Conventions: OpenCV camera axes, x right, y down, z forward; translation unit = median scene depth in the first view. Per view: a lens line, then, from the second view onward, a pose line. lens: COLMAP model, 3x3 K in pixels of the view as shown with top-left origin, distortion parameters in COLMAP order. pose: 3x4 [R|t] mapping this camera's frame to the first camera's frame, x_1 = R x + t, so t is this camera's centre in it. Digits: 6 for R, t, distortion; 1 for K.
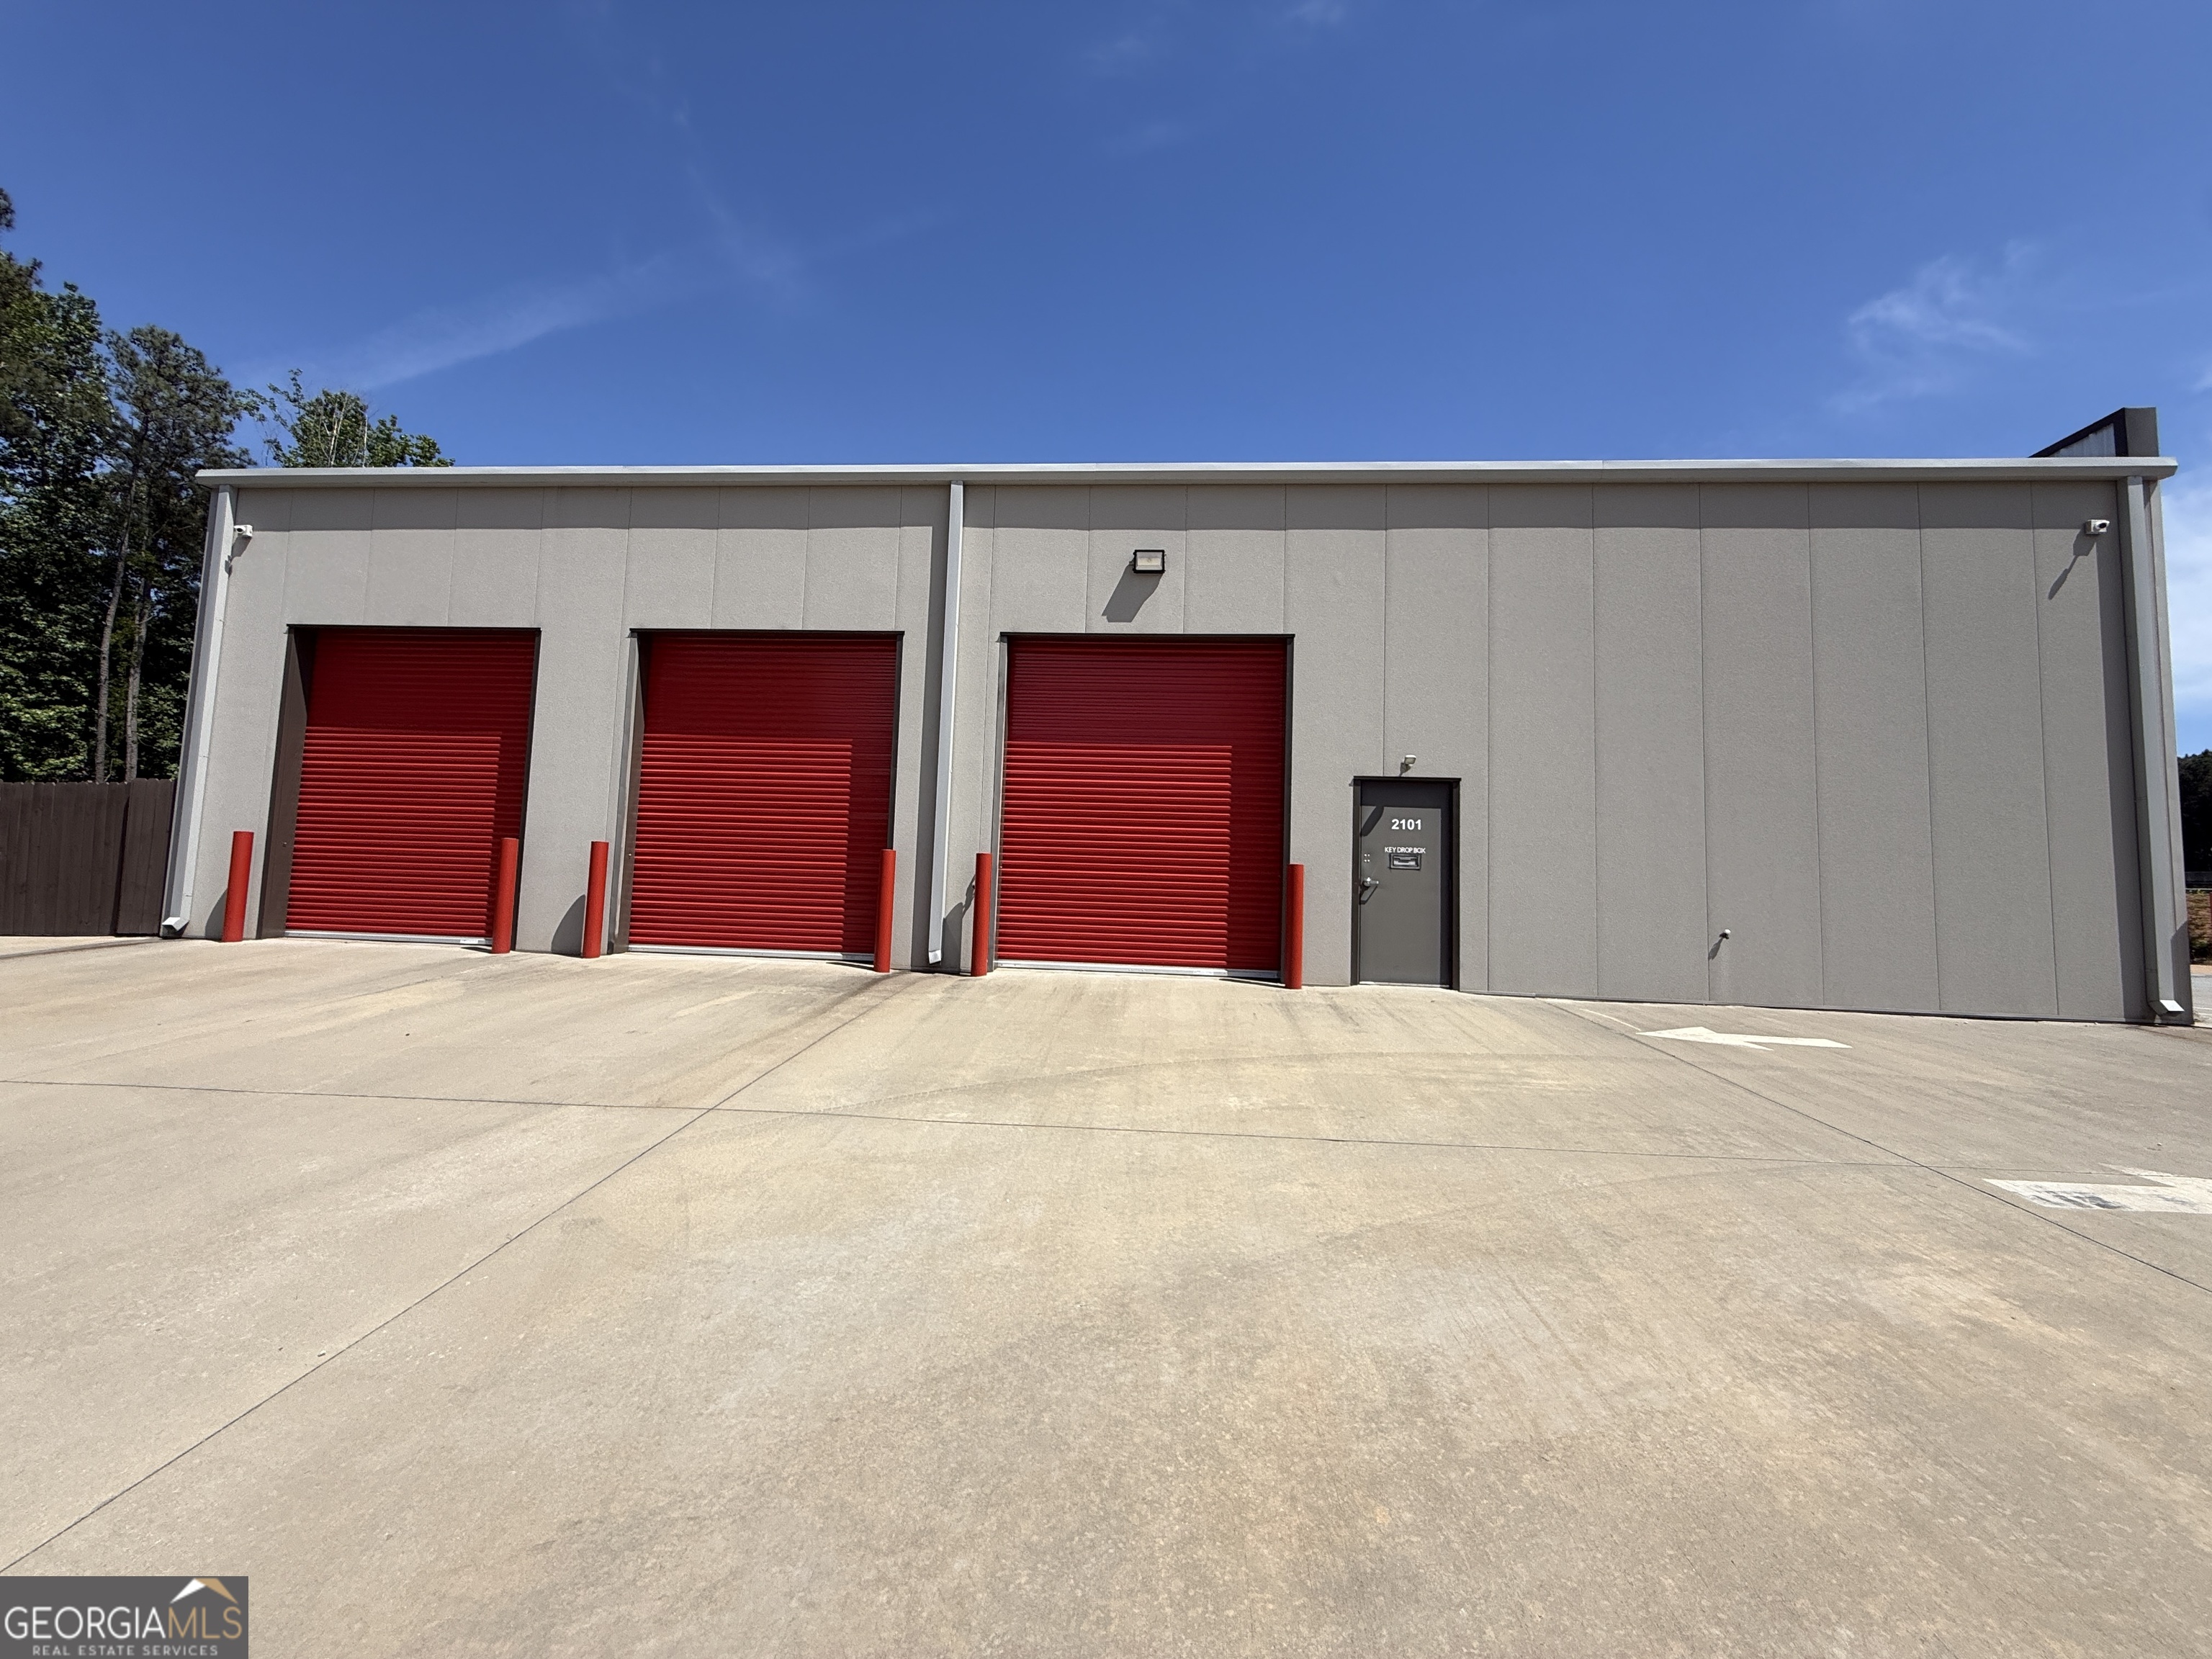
lens RADIAL K [[882.5, 0, 1106.0], [0, 882.5, 829.5], [0, 0, 1]] dist [0.000781, -0.000044]
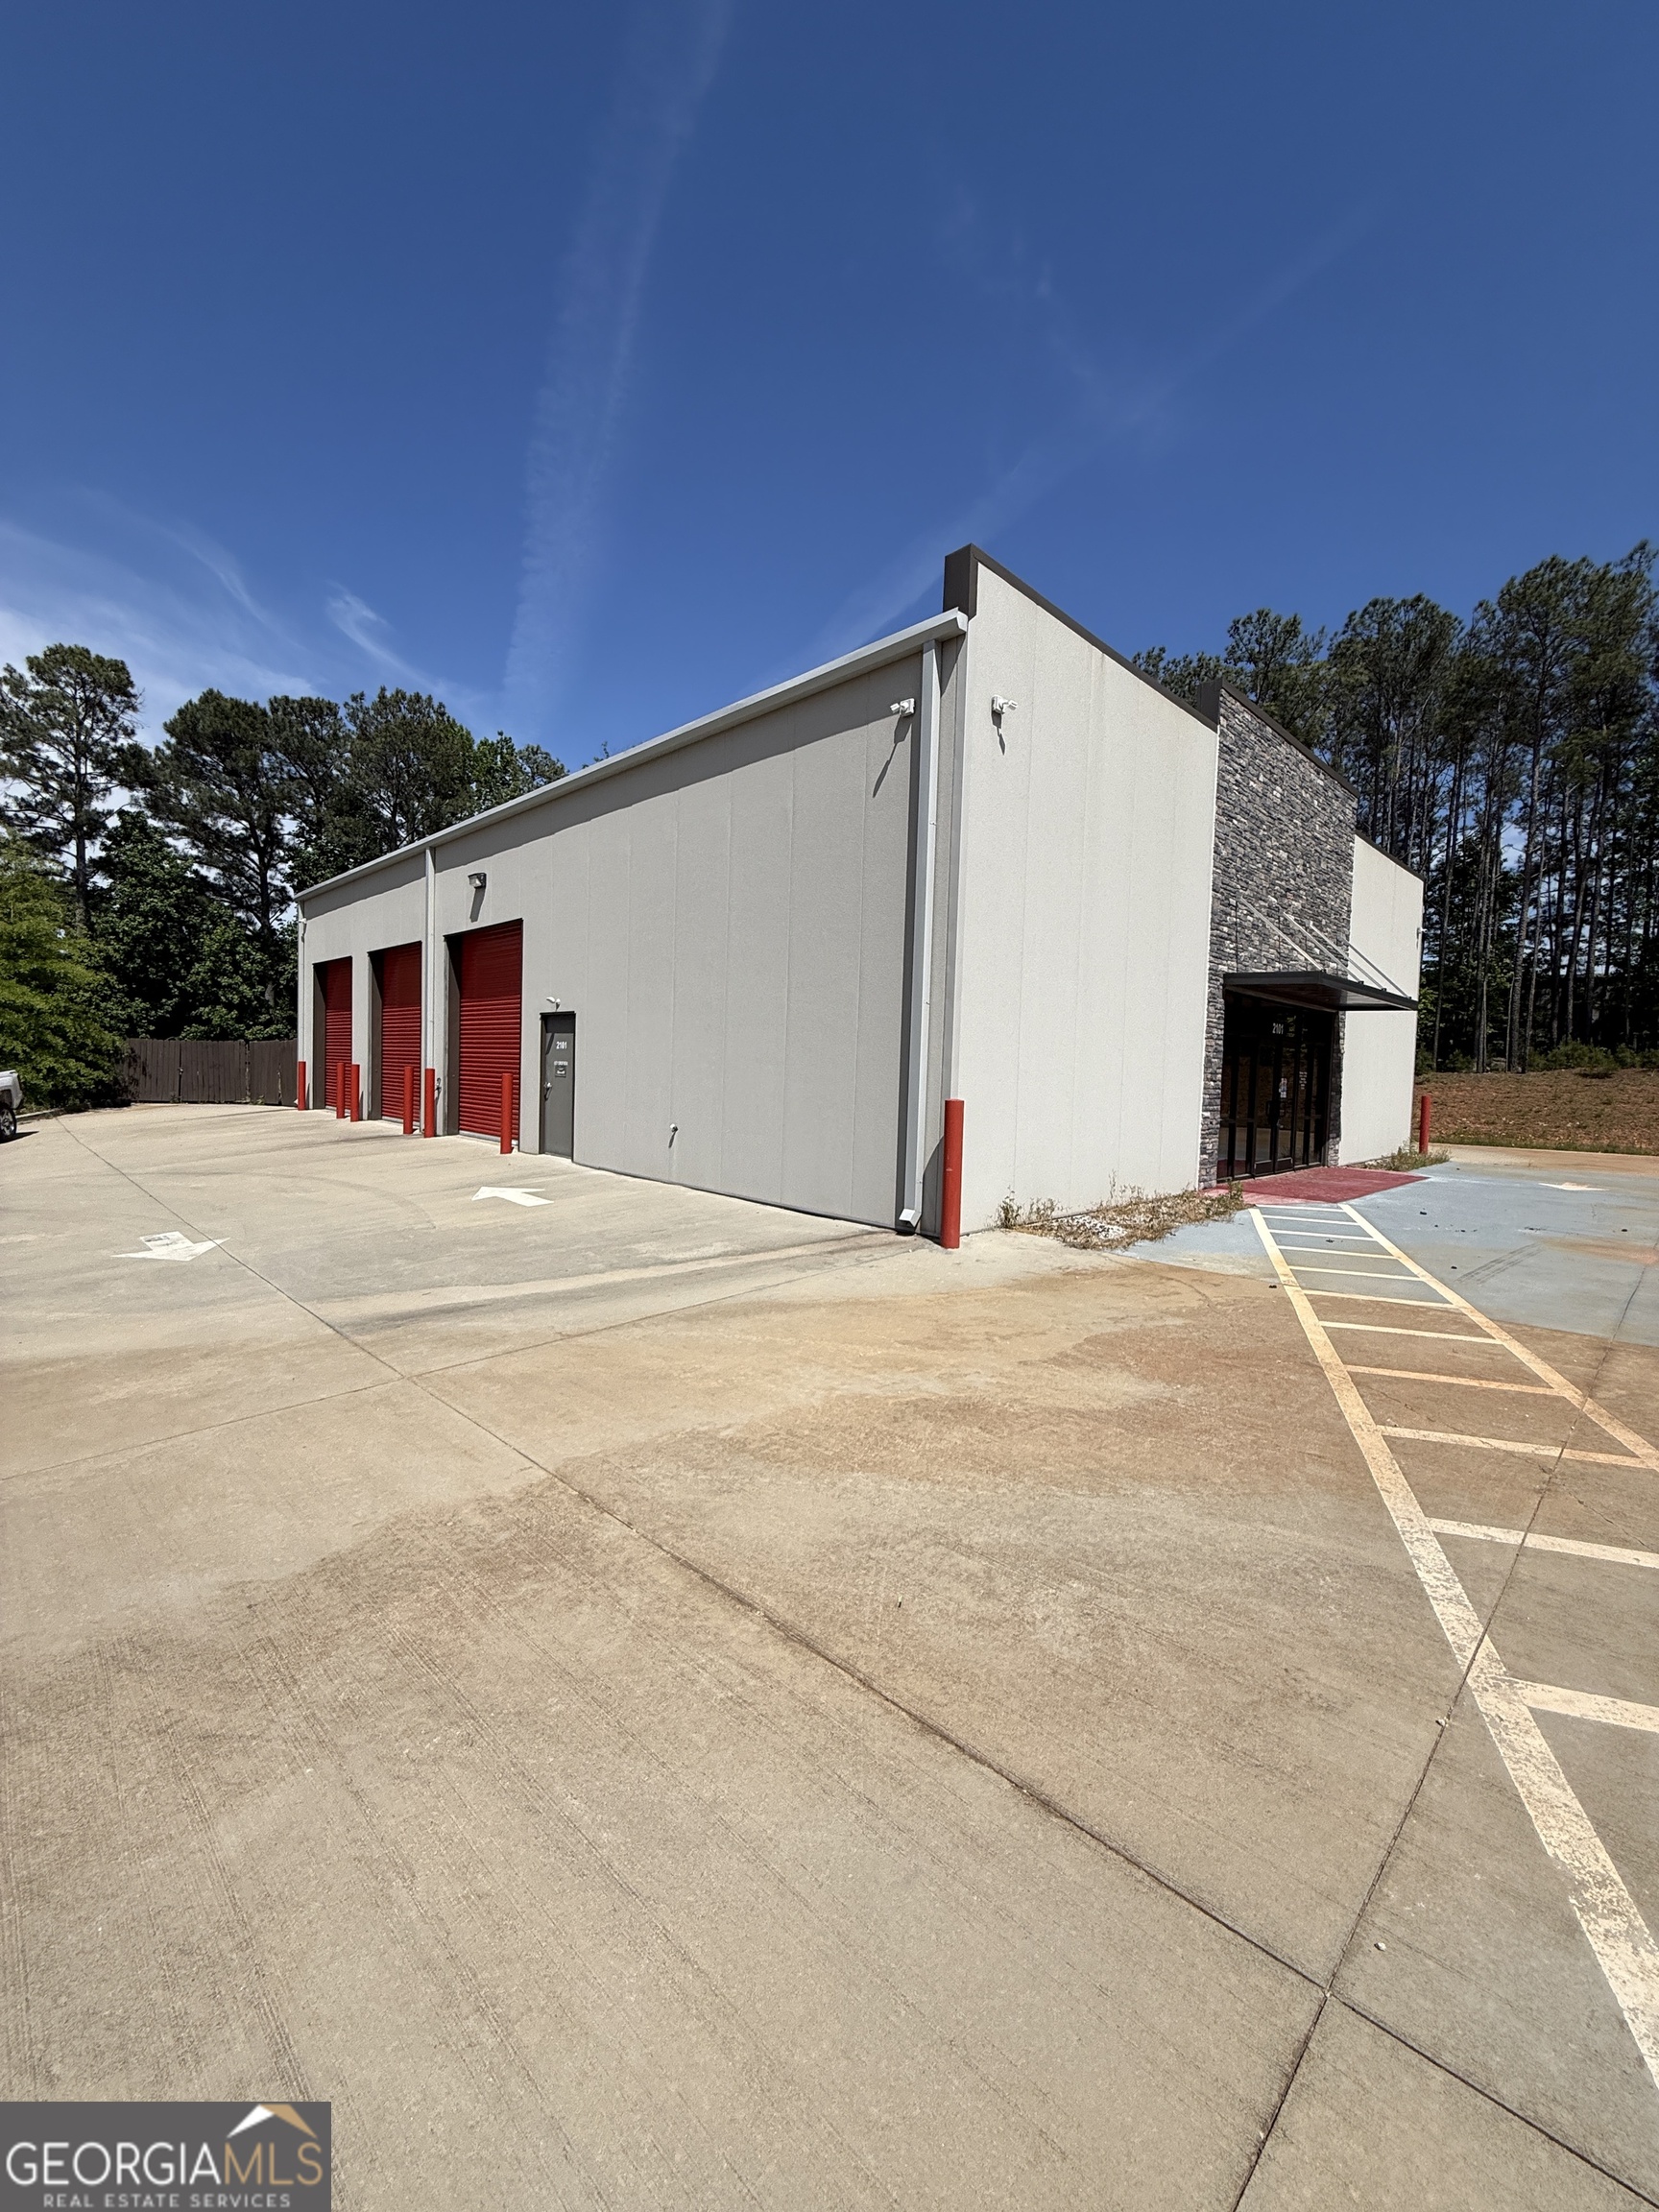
lens RADIAL K [[882.5, 0, 827.7], [0, 882.5, 1099.4], [0, 0, 1]] dist [0.000781, -0.000044]
pose [[0.745519, 0.014848, -0.666319, 1.629133], [0.055553, 0.994889, 0.084325, -0.015159], [0.664165, -0.099881, 0.740883, 0.209464]]
